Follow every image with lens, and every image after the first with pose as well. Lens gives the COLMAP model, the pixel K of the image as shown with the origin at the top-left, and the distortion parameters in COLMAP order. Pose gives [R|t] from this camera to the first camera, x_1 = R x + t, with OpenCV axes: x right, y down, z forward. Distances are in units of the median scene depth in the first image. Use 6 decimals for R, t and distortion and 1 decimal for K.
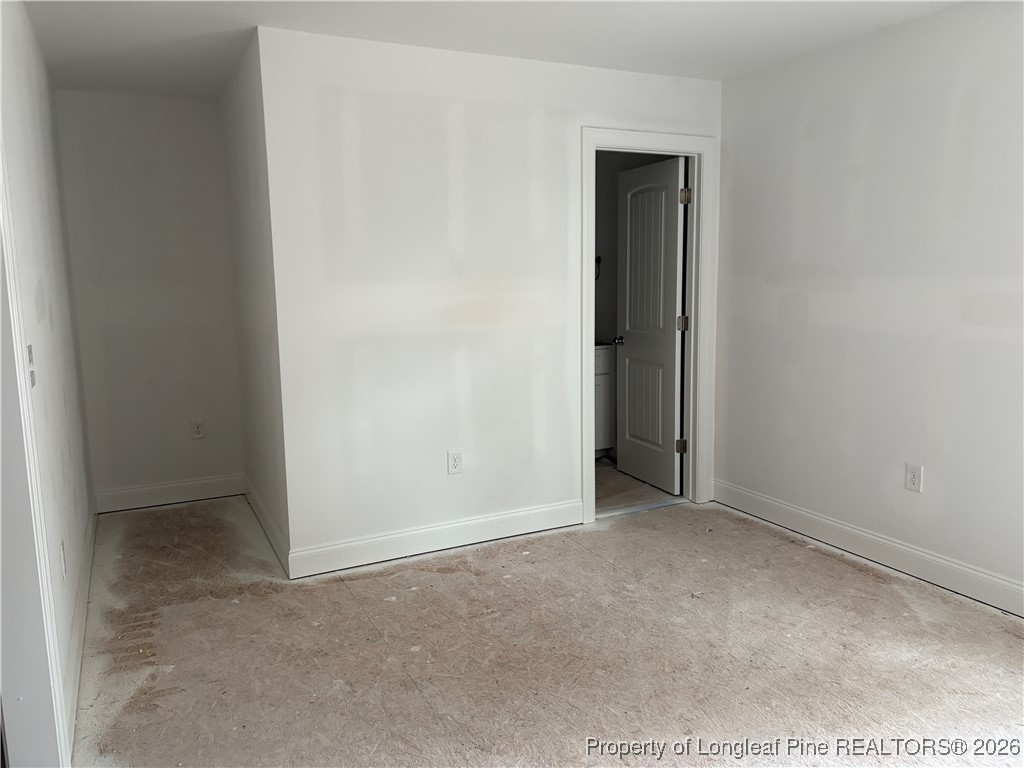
lens RADIAL K [[775.2, 0, 513.6], [0, 775.2, 380.4], [0, 0, 1]] dist [0.050040, -0.029843]
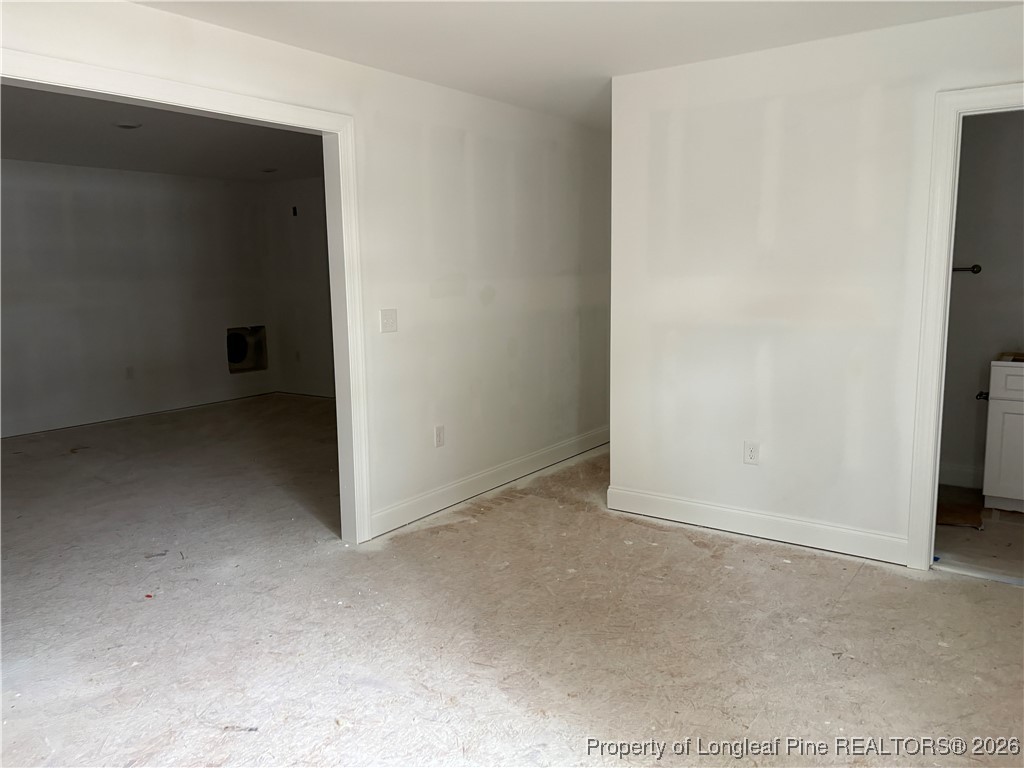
lens RADIAL K [[775.2, 0, 549.7], [0, 775.2, 388.4], [0, 0, 1]] dist [0.050040, -0.029843]
pose [[0.492271, 0.148950, -0.857603, 0.722727], [-0.127505, 0.986962, 0.098229, -0.049009], [0.861053, 0.060994, 0.504844, 0.271763]]
